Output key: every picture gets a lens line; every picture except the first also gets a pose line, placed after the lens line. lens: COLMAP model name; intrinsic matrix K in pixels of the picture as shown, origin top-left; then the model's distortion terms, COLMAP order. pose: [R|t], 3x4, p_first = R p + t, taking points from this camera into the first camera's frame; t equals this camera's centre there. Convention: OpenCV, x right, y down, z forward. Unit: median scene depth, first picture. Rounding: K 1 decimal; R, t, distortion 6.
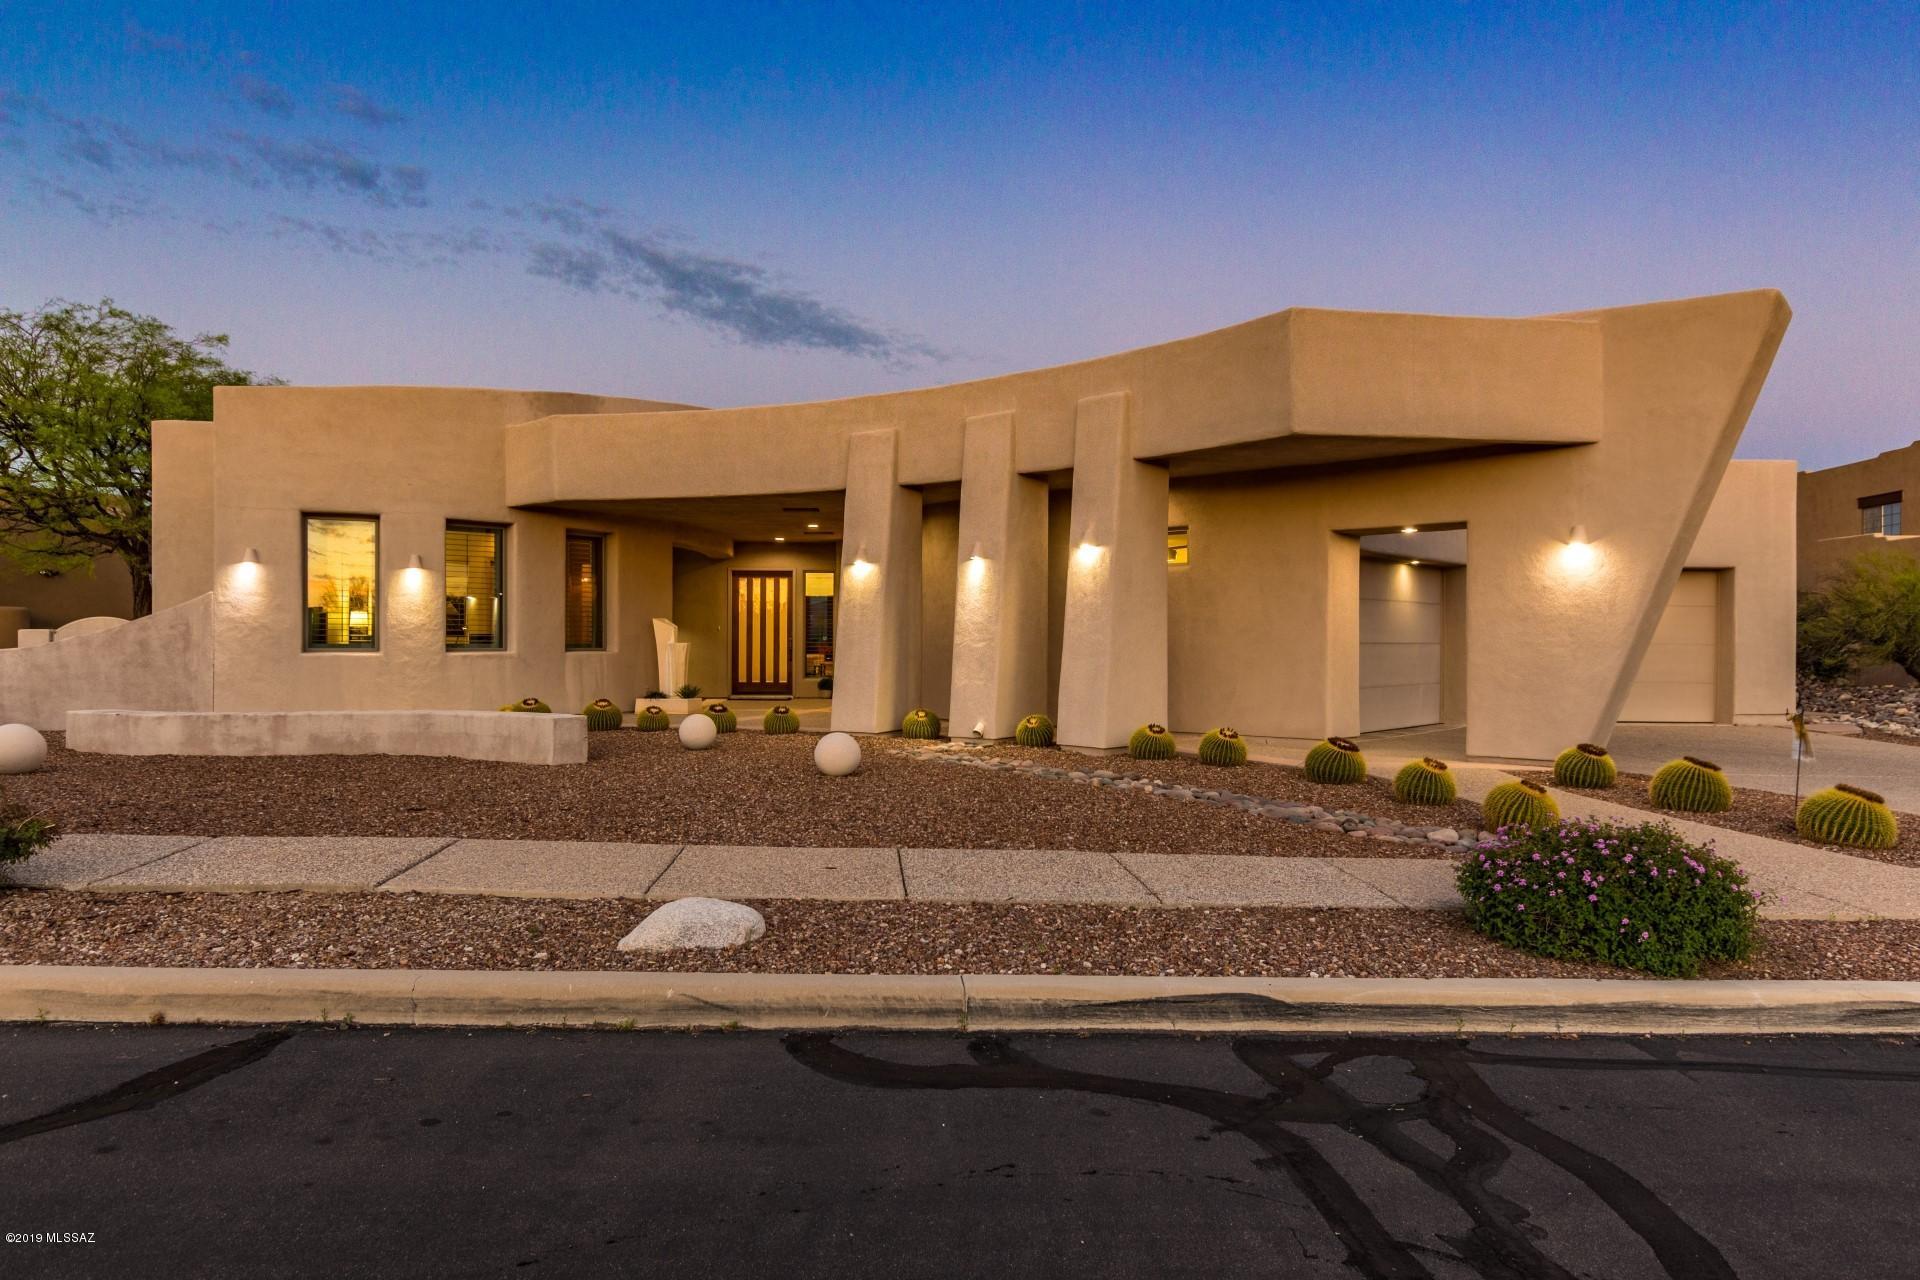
lens RADIAL K [[1194.2, 0, 964.8], [0, 1194.2, 642.2], [0, 0, 1]] dist [-0.003722, 0.001211]
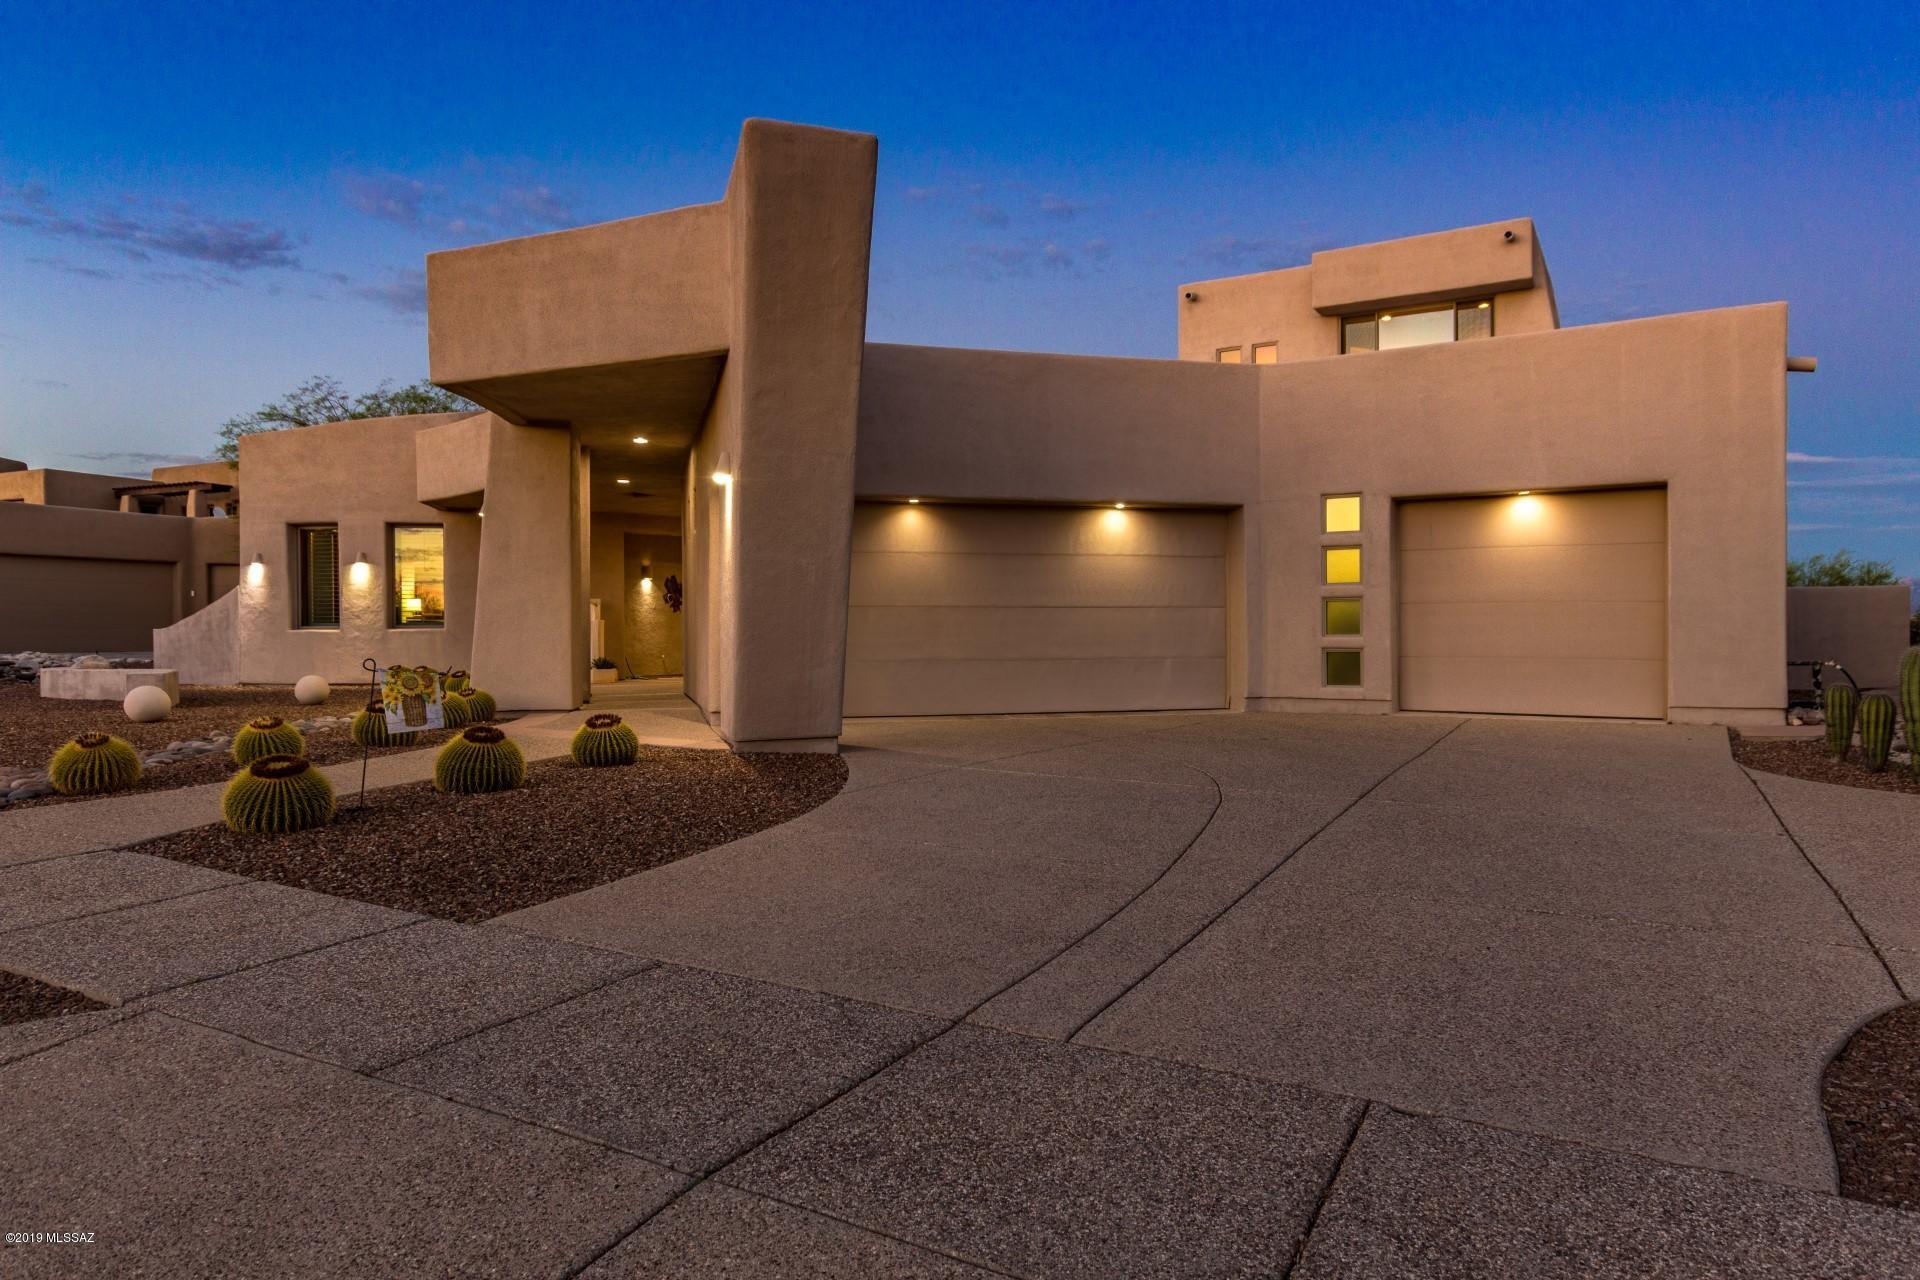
lens RADIAL K [[1194.2, 0, 954.8], [0, 1194.2, 642.5], [0, 0, 1]] dist [-0.003722, 0.001211]
pose [[0.831491, -0.003471, -0.555527, 0.829598], [0.009092, 0.999932, 0.007360, 0.020564], [0.555463, -0.011170, 0.831466, 0.317634]]
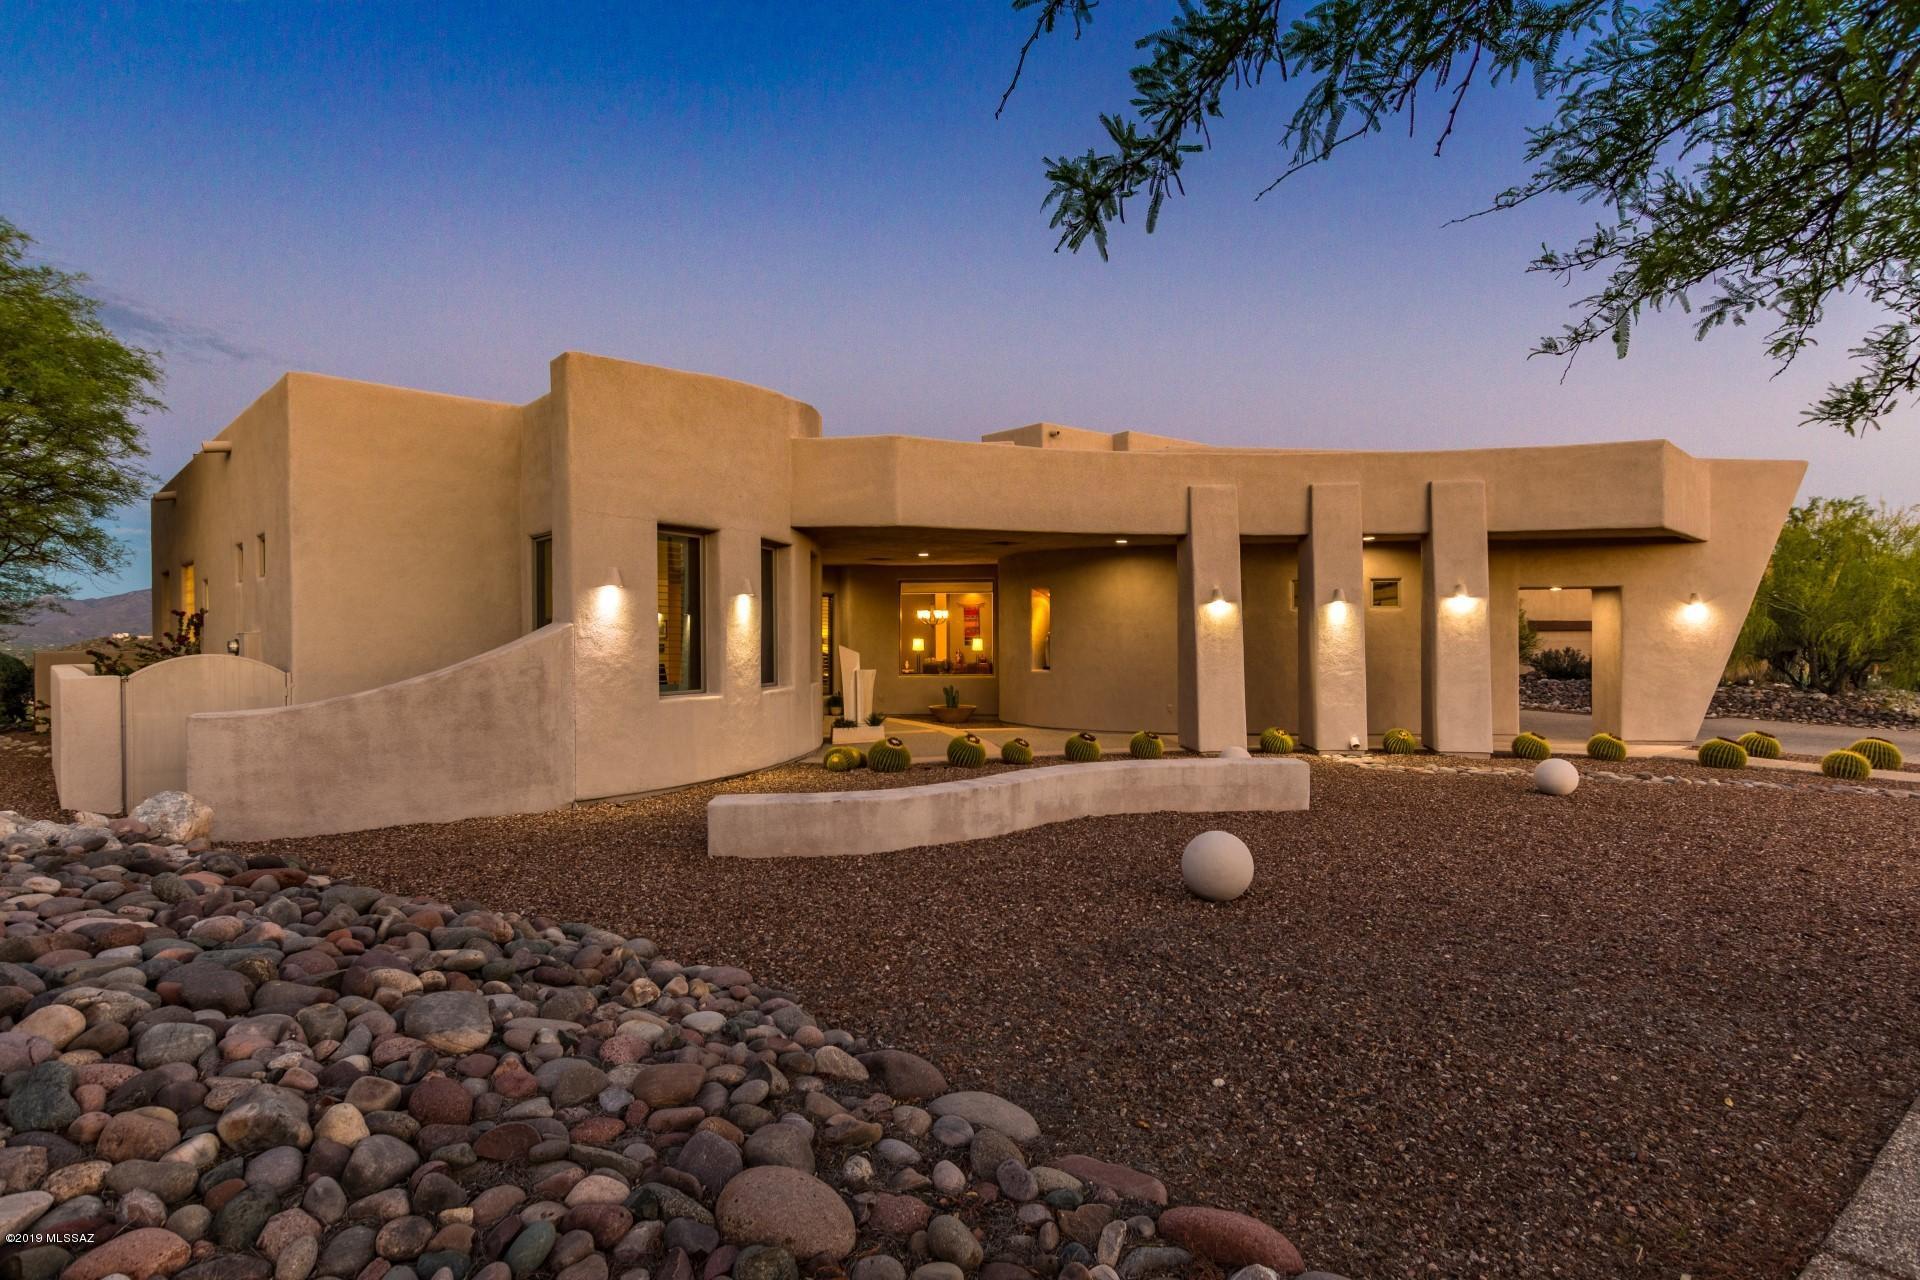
lens RADIAL K [[971.4, 0, 957.6], [0, 971.4, 640.3], [0, 0, 1]] dist [0.003123, 0.000193]
pose [[0.830609, -0.006395, 0.556819, -0.779339], [0.005041, 0.999979, 0.003964, -0.033388], [-0.556833, -0.000486, 0.830624, 0.359024]]
